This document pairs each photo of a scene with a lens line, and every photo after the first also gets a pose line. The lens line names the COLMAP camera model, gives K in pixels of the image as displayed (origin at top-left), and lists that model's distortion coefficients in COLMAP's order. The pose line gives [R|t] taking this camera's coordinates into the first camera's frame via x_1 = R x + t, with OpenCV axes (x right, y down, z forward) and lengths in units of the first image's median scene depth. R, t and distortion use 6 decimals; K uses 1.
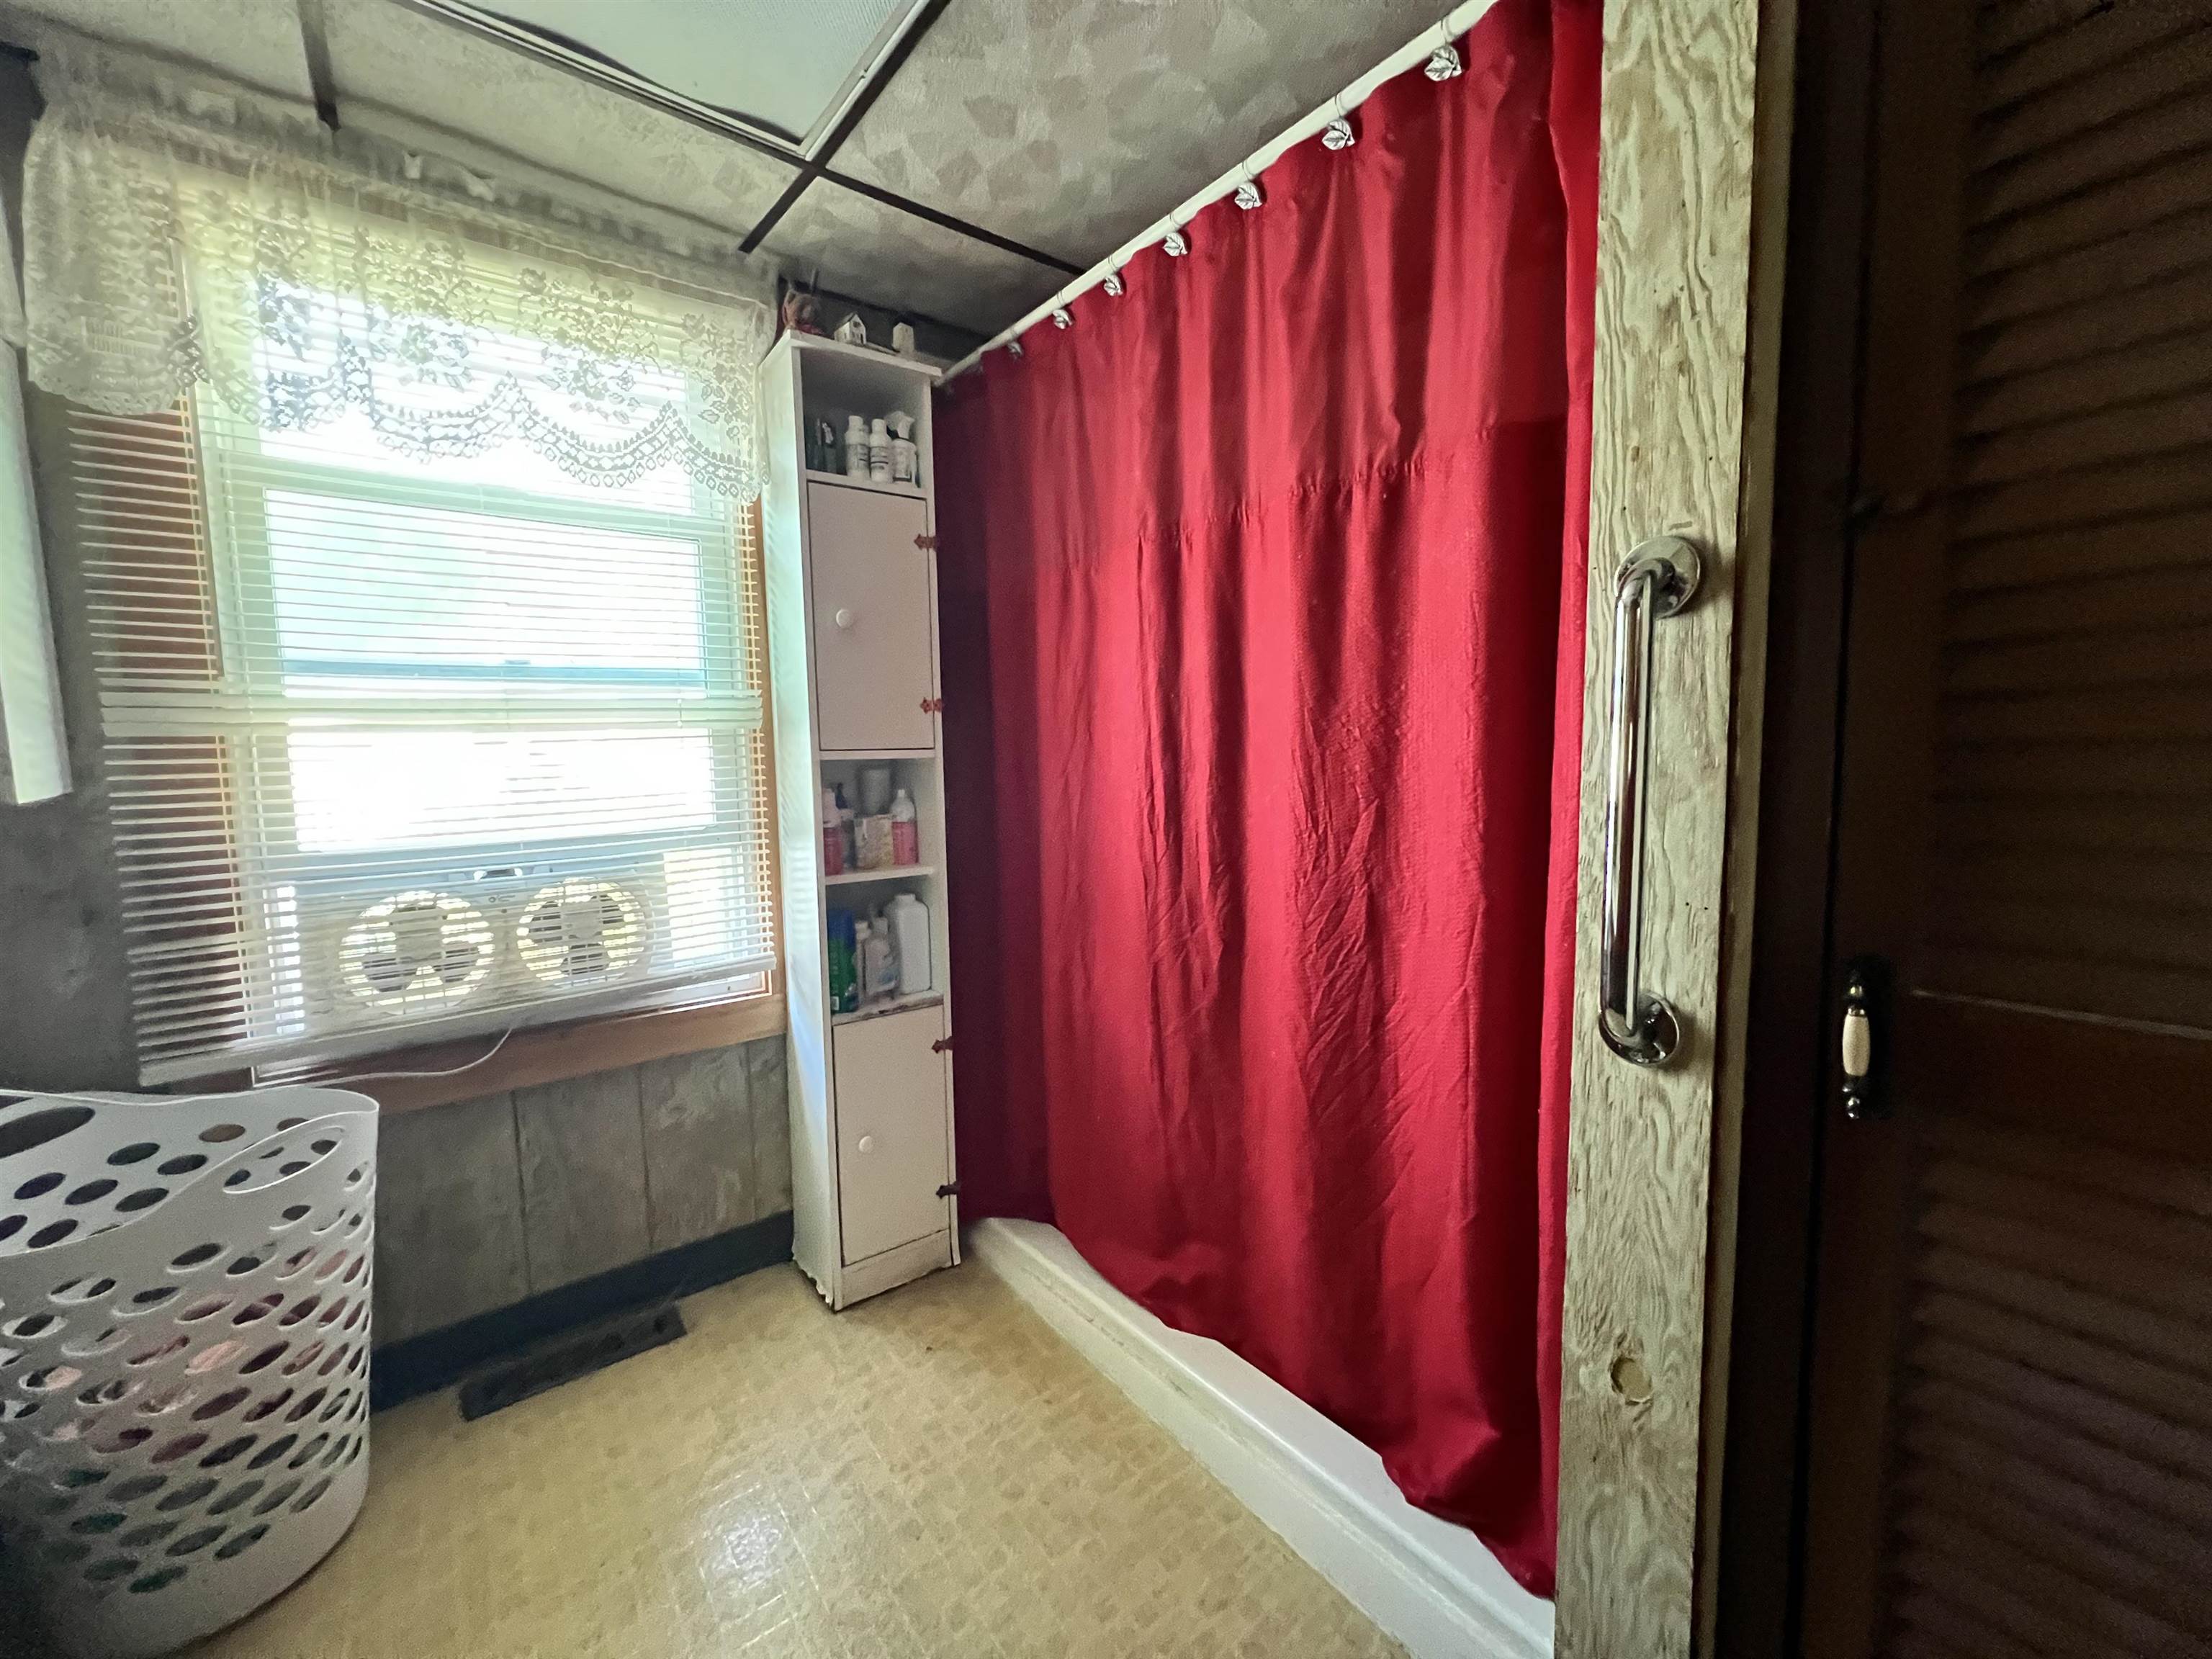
lens RADIAL K [[891.5, 0, 1106.0], [0, 891.5, 829.5], [0, 0, 1]] dist [0.000548, 0.000094]
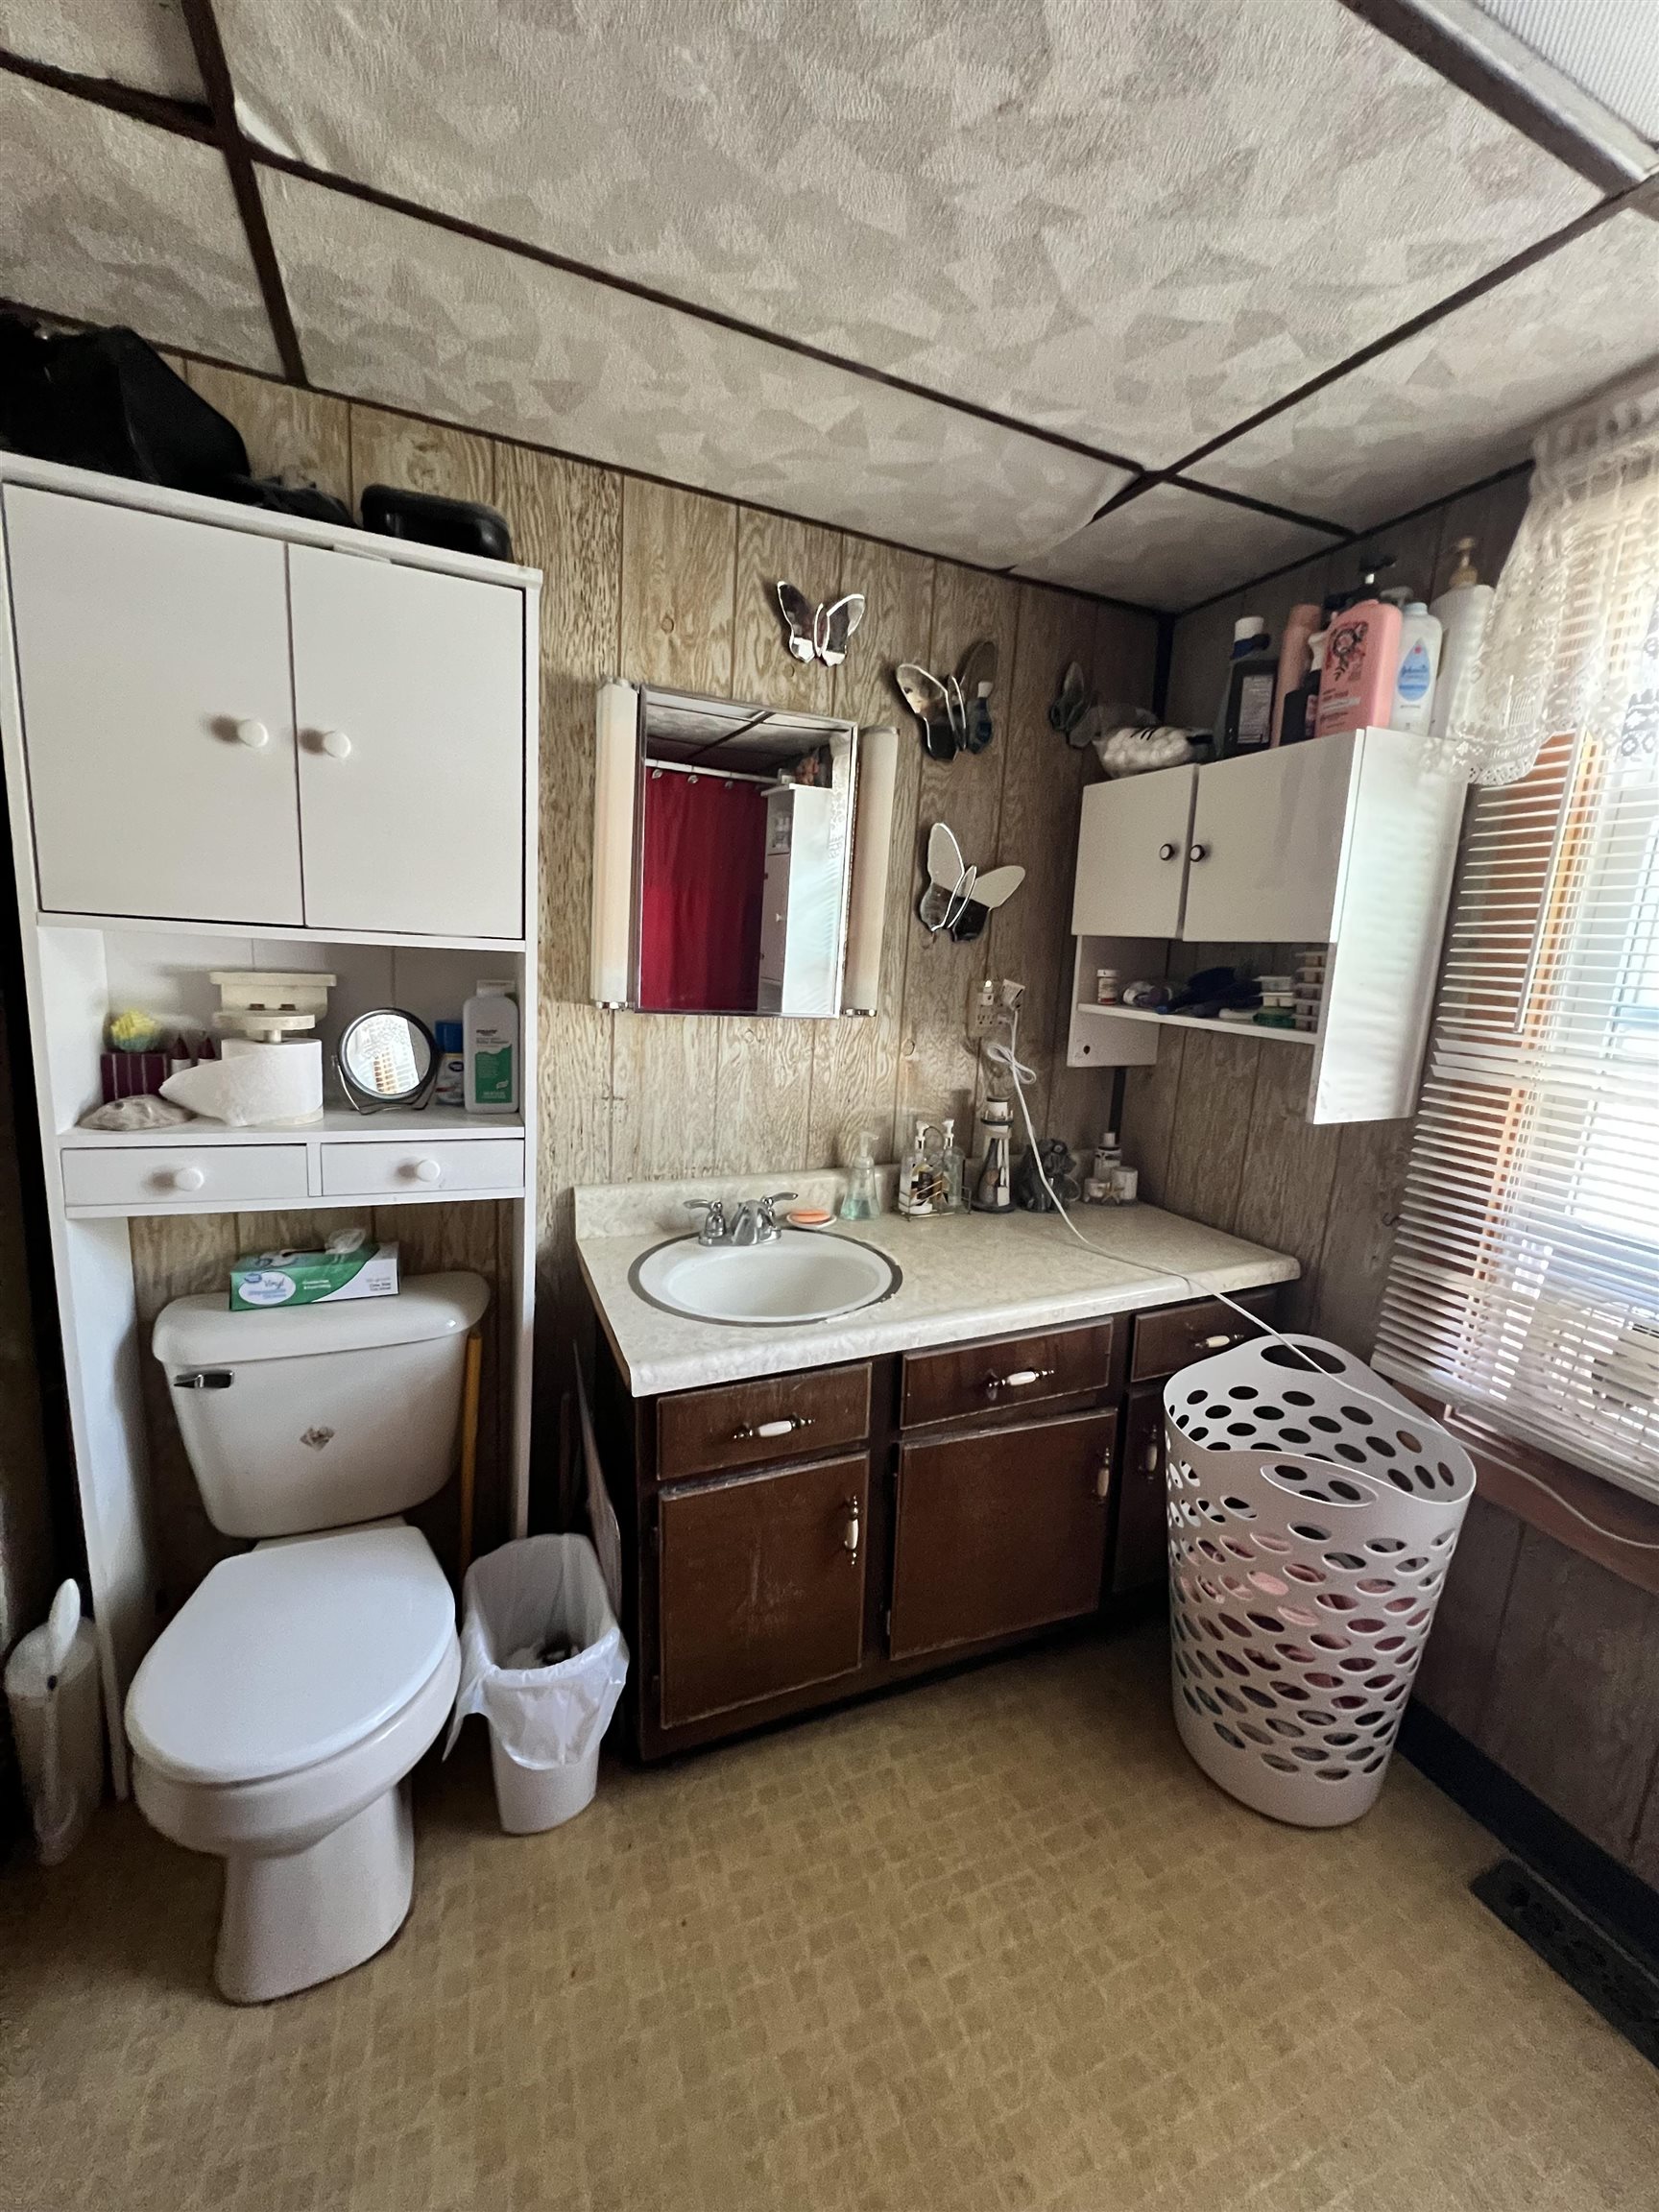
lens RADIAL K [[891.5, 0, 829.5], [0, 891.5, 1106.0], [0, 0, 1]] dist [0.000548, 0.000094]
pose [[-0.270332, 0.168073, -0.947983, 0.173093], [-0.150495, 0.965163, 0.214035, -0.192262], [0.950932, 0.200527, -0.235621, 0.537310]]
